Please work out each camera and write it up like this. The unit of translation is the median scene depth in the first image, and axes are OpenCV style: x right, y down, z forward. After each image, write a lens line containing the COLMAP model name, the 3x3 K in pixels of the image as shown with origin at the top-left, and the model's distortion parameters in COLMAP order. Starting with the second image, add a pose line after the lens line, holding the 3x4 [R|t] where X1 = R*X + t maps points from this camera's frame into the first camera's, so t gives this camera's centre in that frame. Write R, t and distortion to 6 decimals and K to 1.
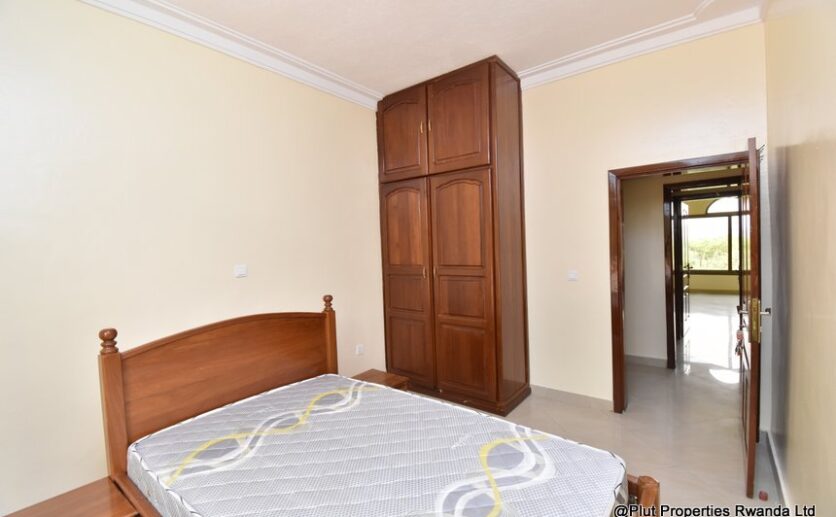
lens RADIAL K [[373.4, 0, 414.7], [0, 373.4, 260.8], [0, 0, 1]] dist [-0.011576, 0.000626]
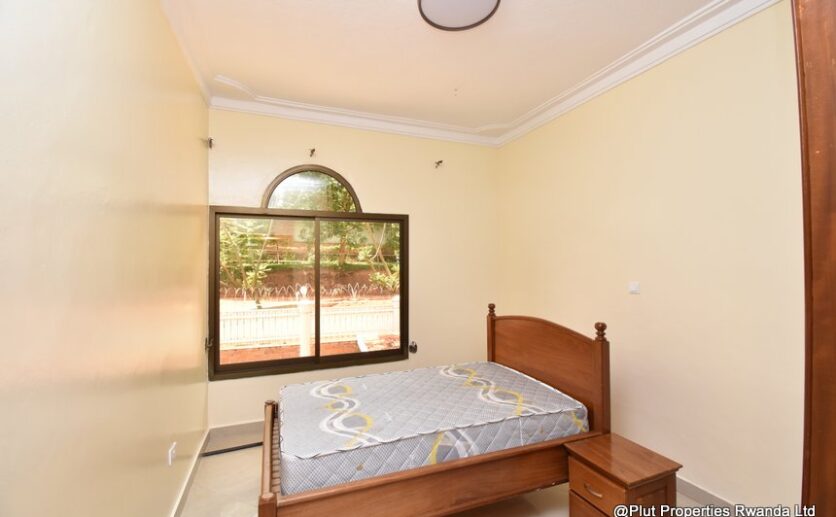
lens RADIAL K [[373.4, 0, 419.7], [0, 373.4, 251.2], [0, 0, 1]] dist [-0.011576, 0.000626]
pose [[-0.509562, 0.016844, -0.860269, 1.070496], [-0.002438, 0.999776, 0.021019, -0.138994], [0.860430, 0.012808, -0.509407, 1.539036]]
